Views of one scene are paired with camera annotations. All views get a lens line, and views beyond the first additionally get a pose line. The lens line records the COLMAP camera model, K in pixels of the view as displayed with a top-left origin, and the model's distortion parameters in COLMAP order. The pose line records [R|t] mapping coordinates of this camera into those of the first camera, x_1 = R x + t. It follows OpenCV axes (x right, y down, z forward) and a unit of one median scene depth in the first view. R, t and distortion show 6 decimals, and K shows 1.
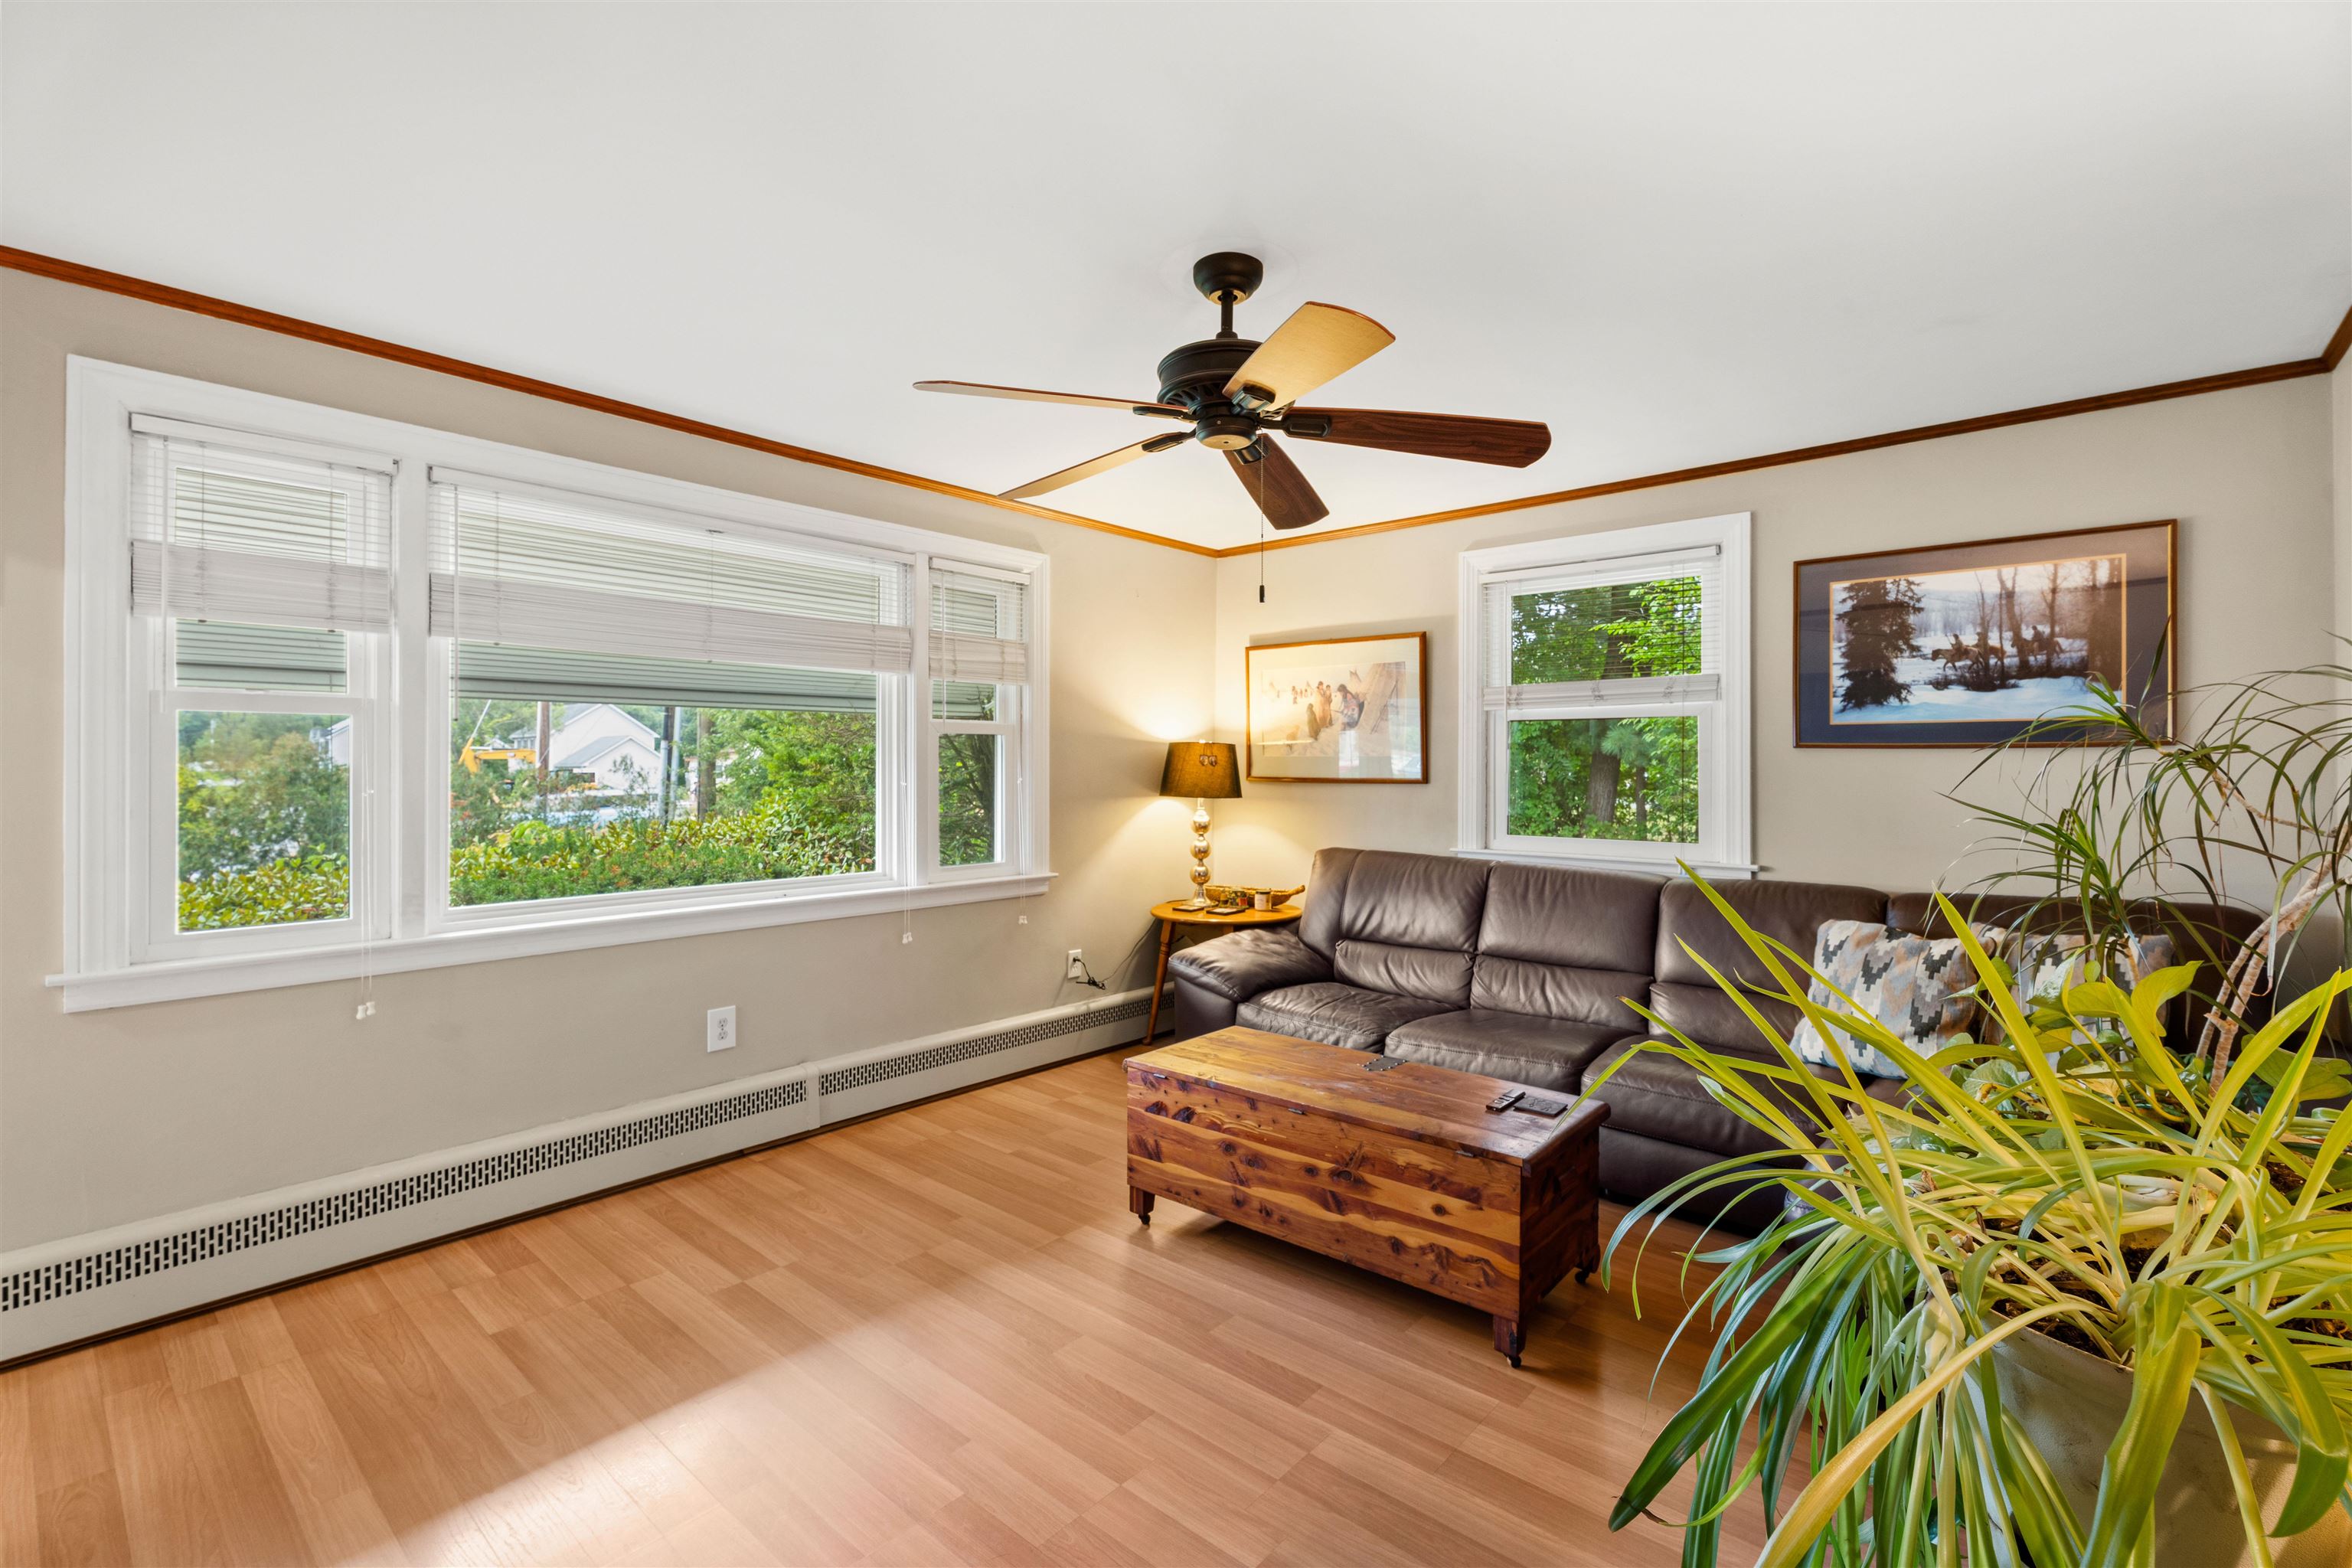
lens RADIAL K [[1023.4, 0, 1176.0], [0, 1023.4, 784.0], [0, 0, 1]] dist [-0.000400, 0.000123]
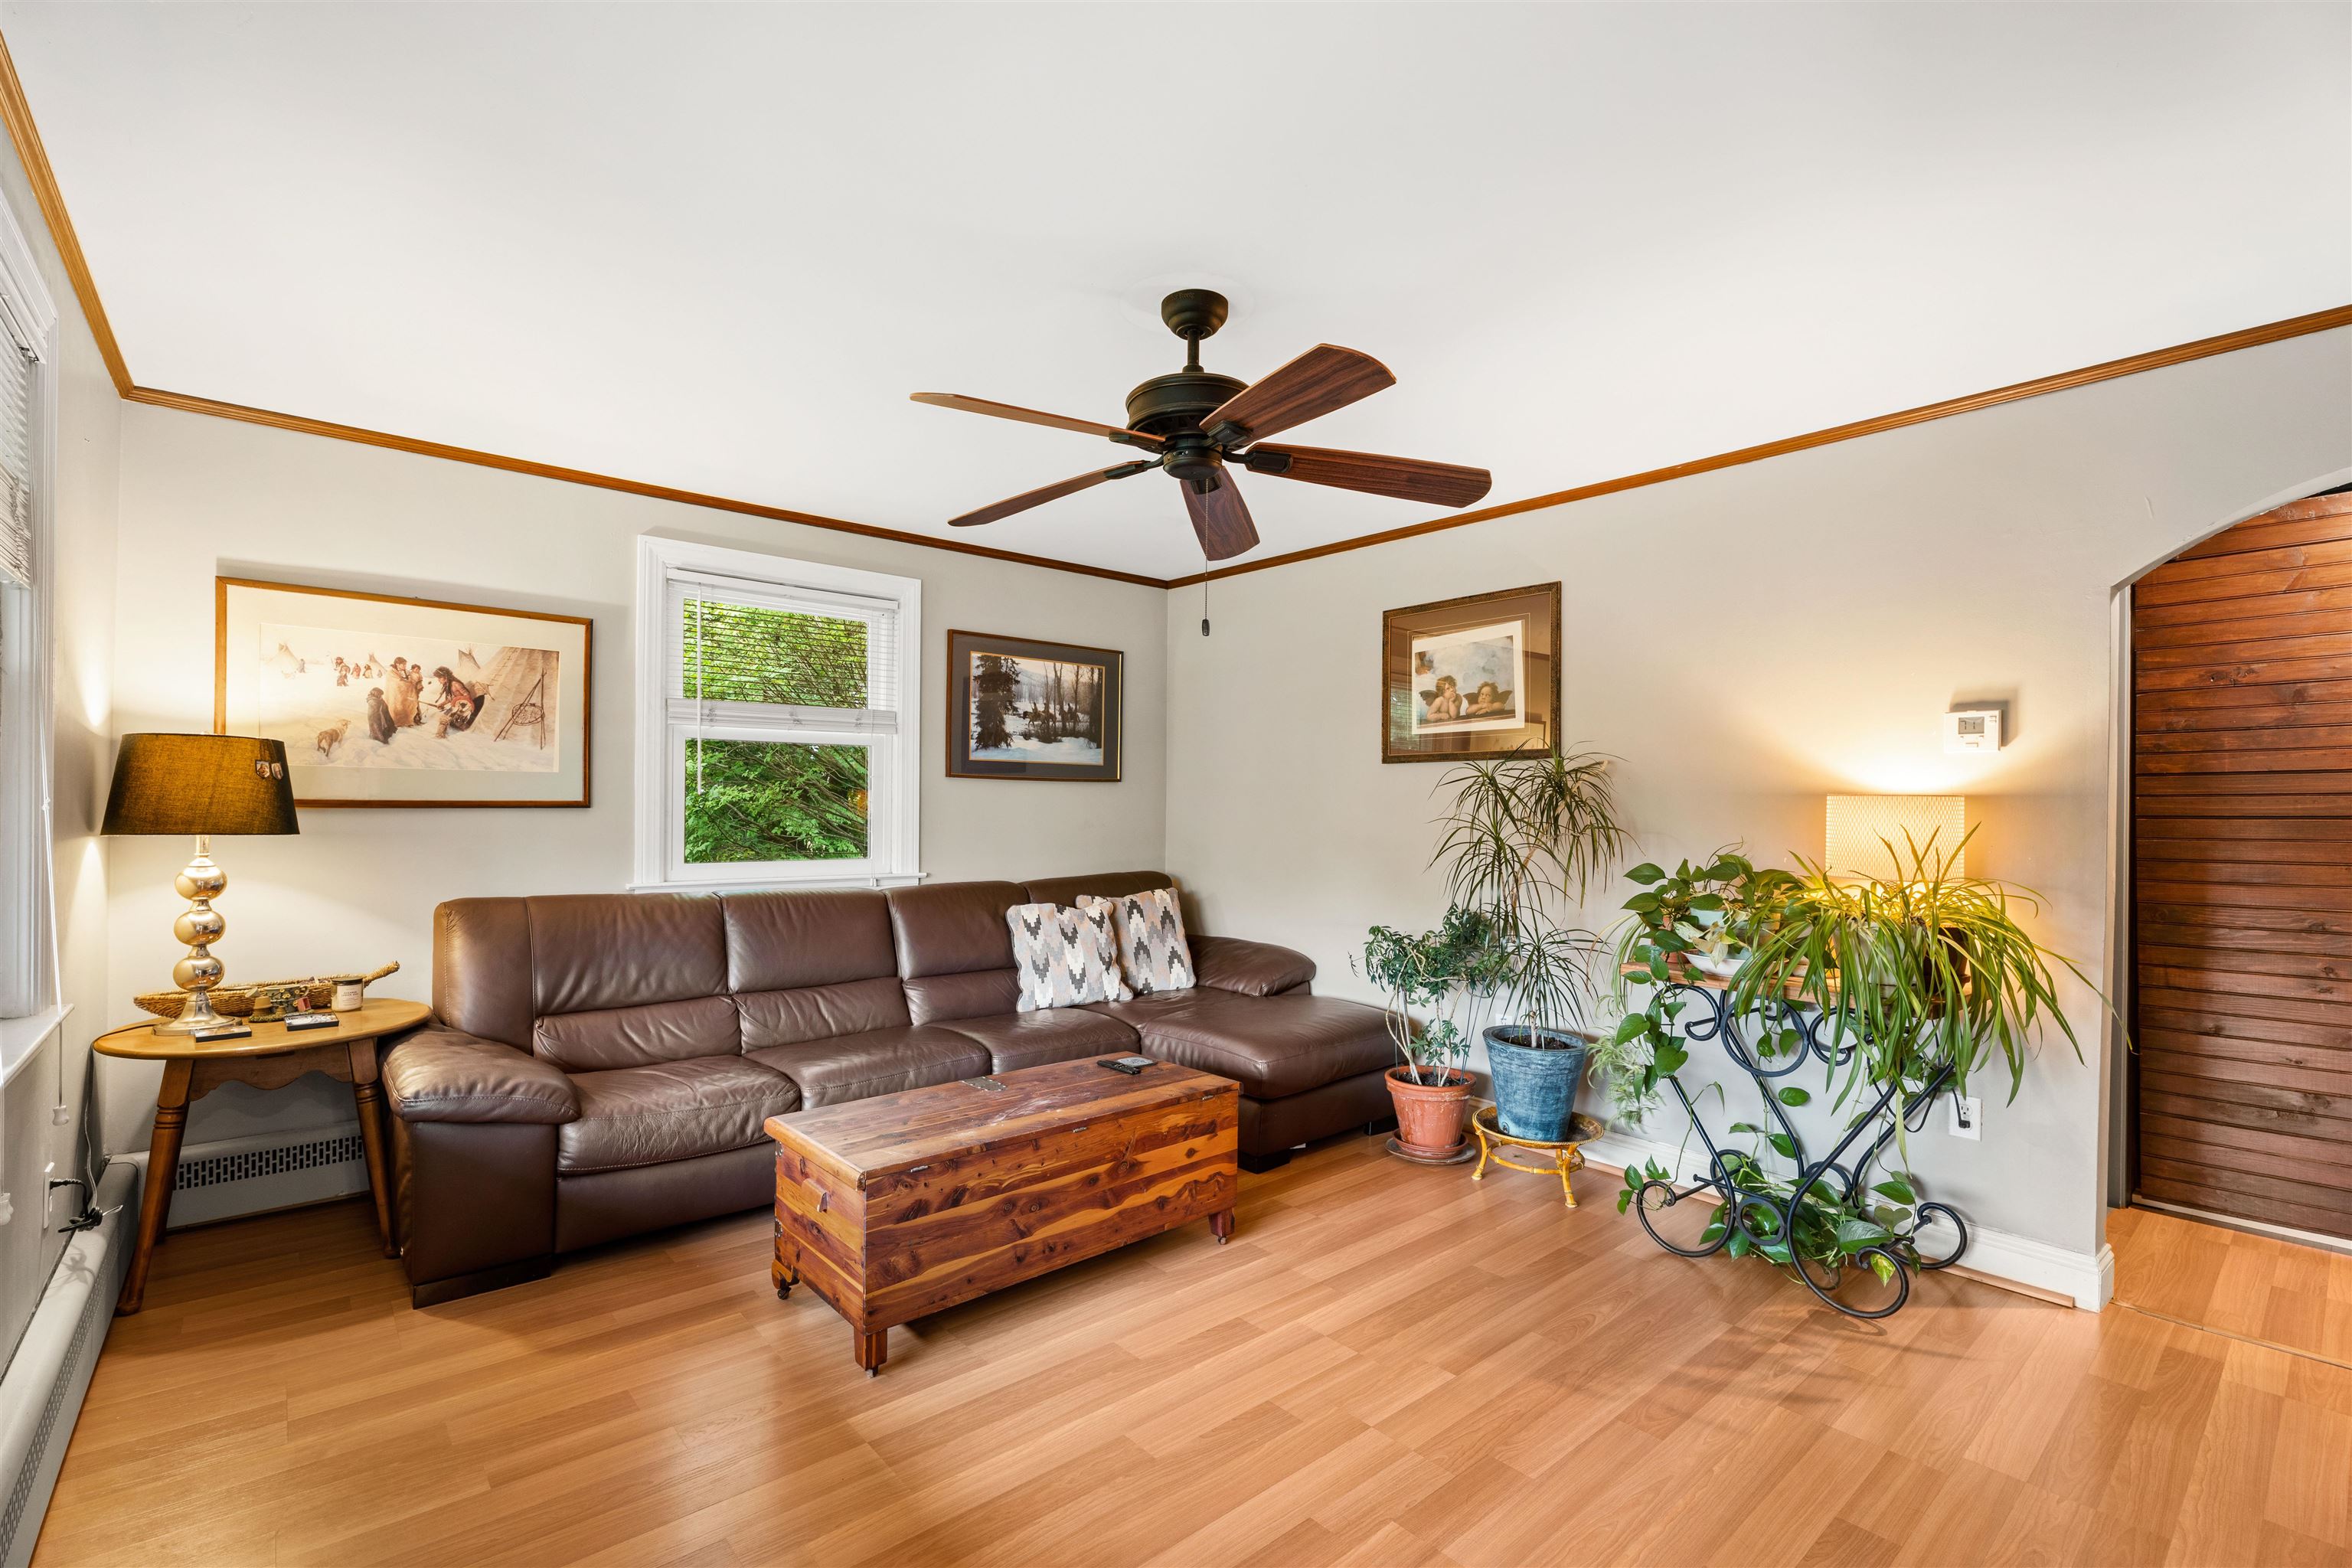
lens RADIAL K [[1059.0, 0, 1176.0], [0, 1059.0, 784.0], [0, 0, 1]] dist [-0.000092, -0.000020]
pose [[0.146603, 0.013987, 0.989097, -0.685200], [0.003658, 0.999886, -0.014681, -0.006554], [-0.989189, 0.005770, 0.146535, 0.559276]]
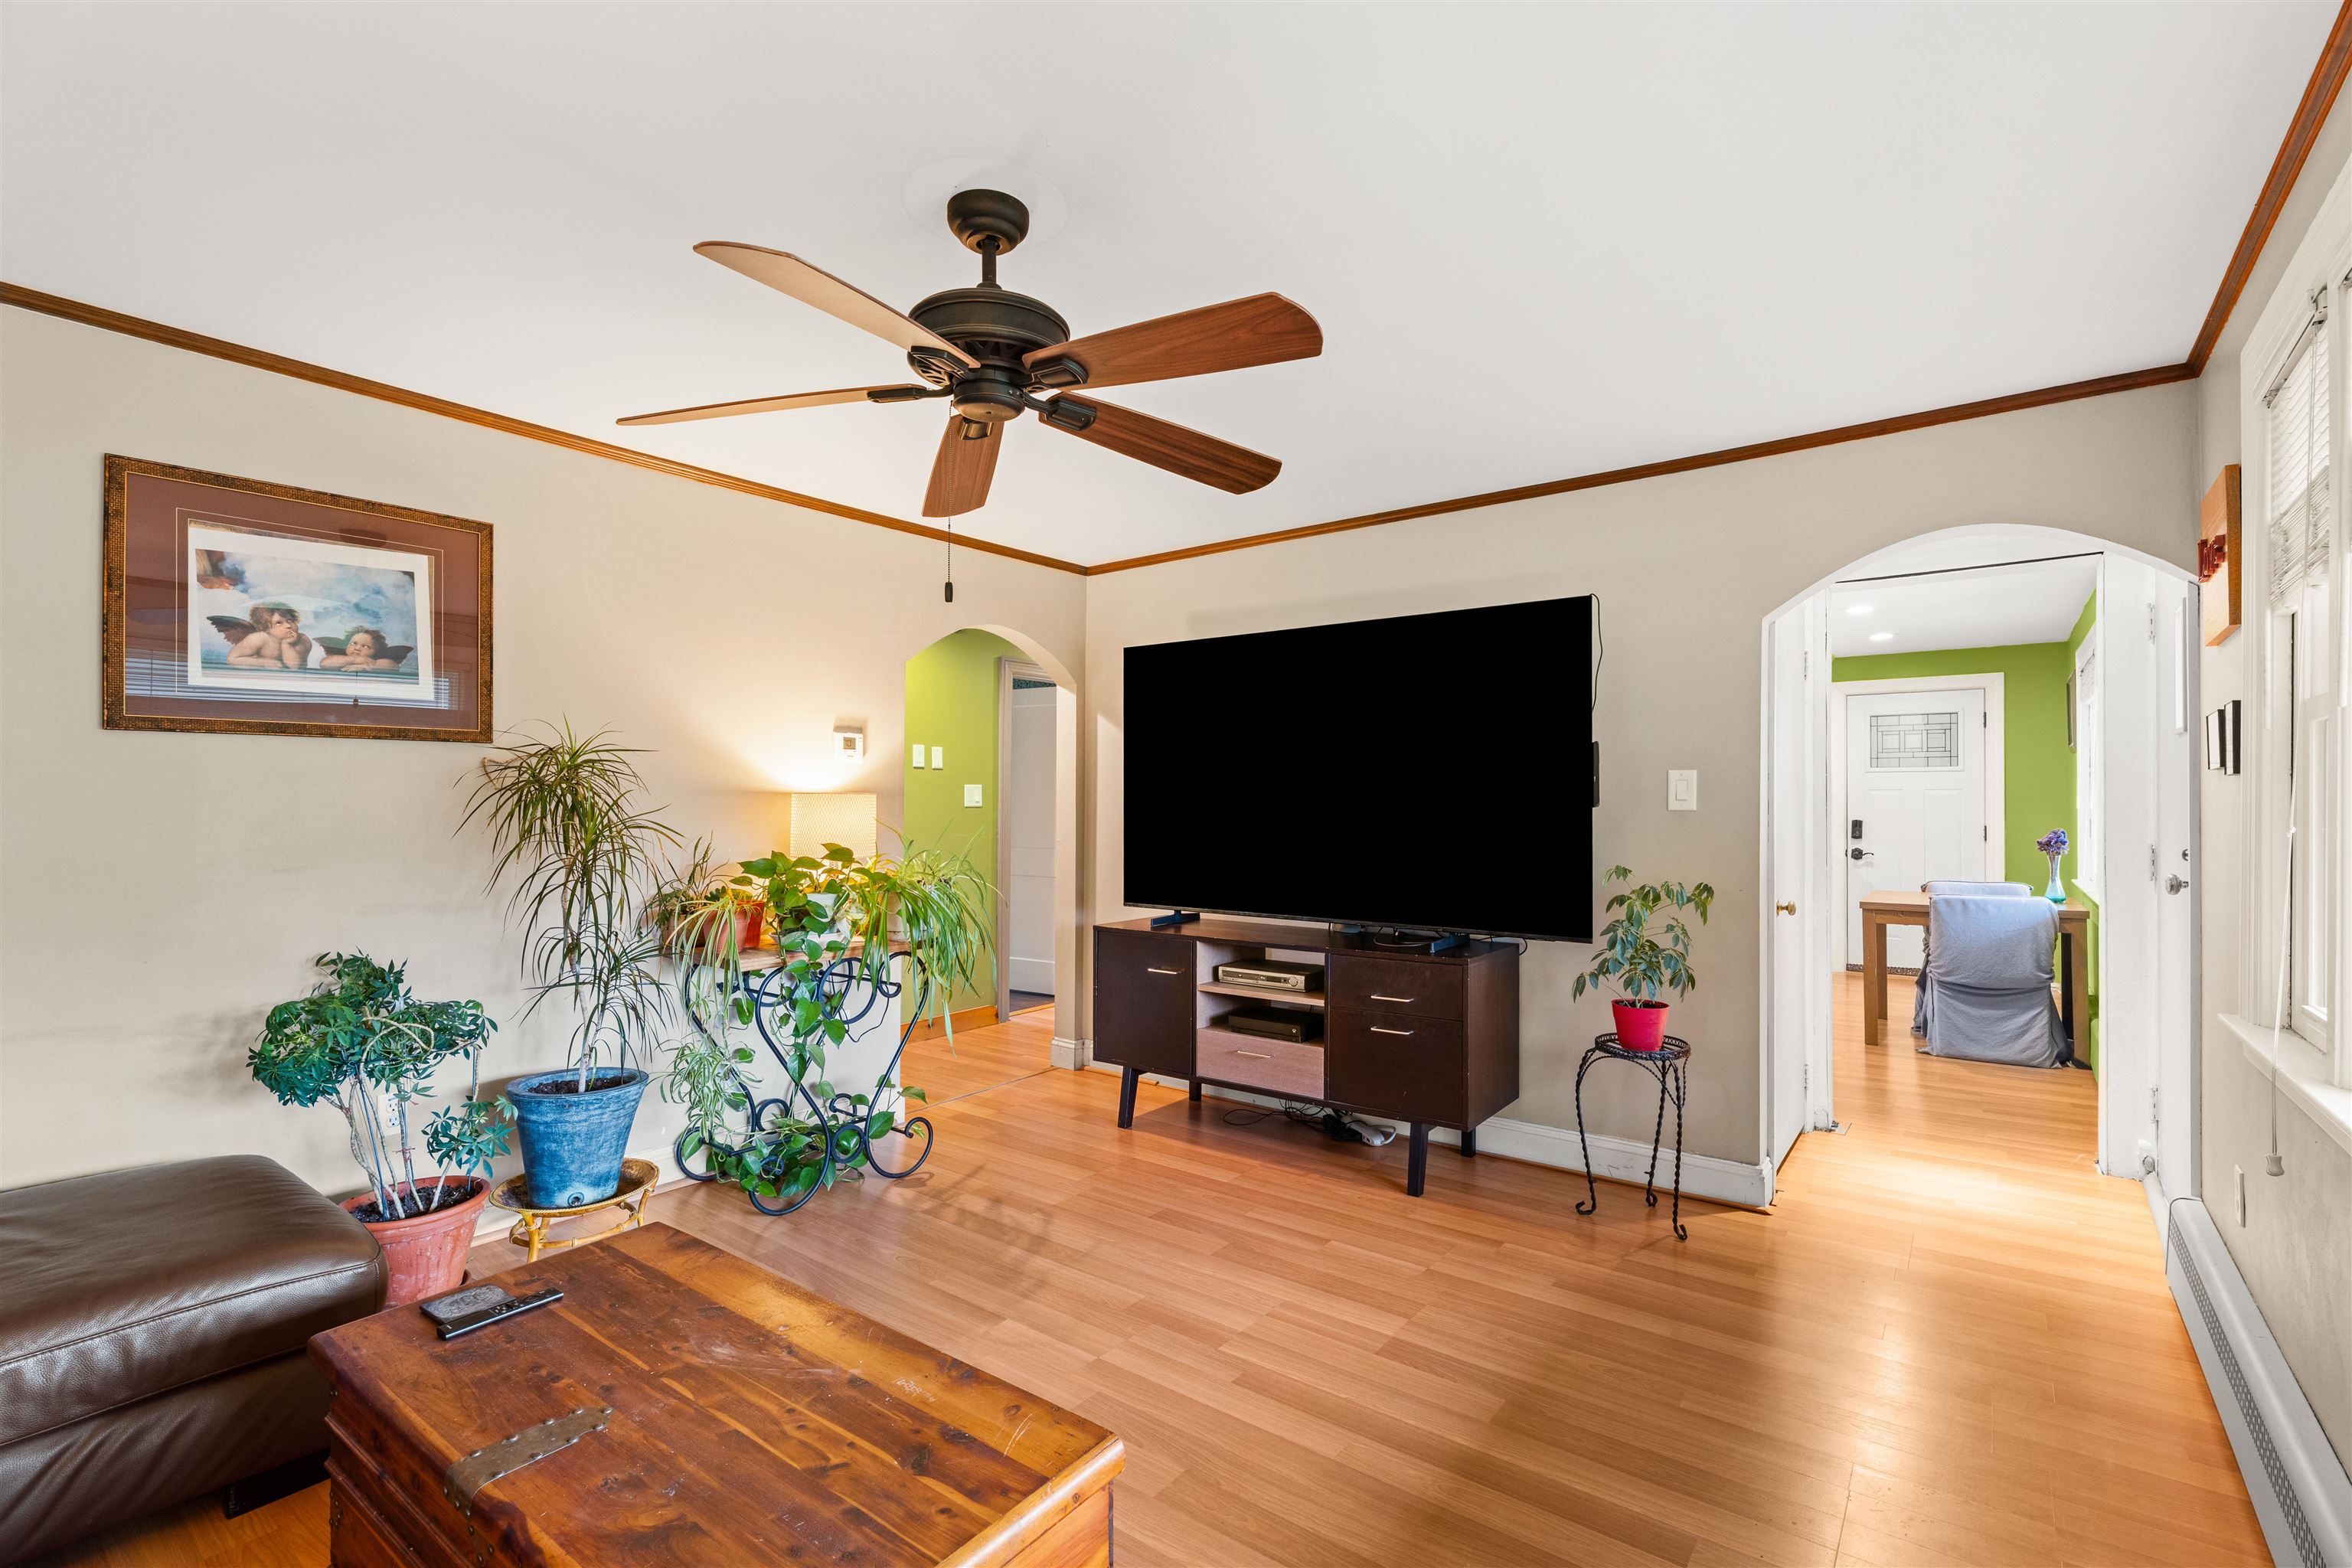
lens RADIAL K [[1059.0, 0, 1176.0], [0, 1059.0, 784.0], [0, 0, 1]] dist [-0.000092, -0.000020]
pose [[-0.998141, -0.009917, -0.060131, -0.039514], [-0.009764, 0.999948, -0.002837, -0.018269], [0.060156, -0.002245, -0.998186, 1.263035]]
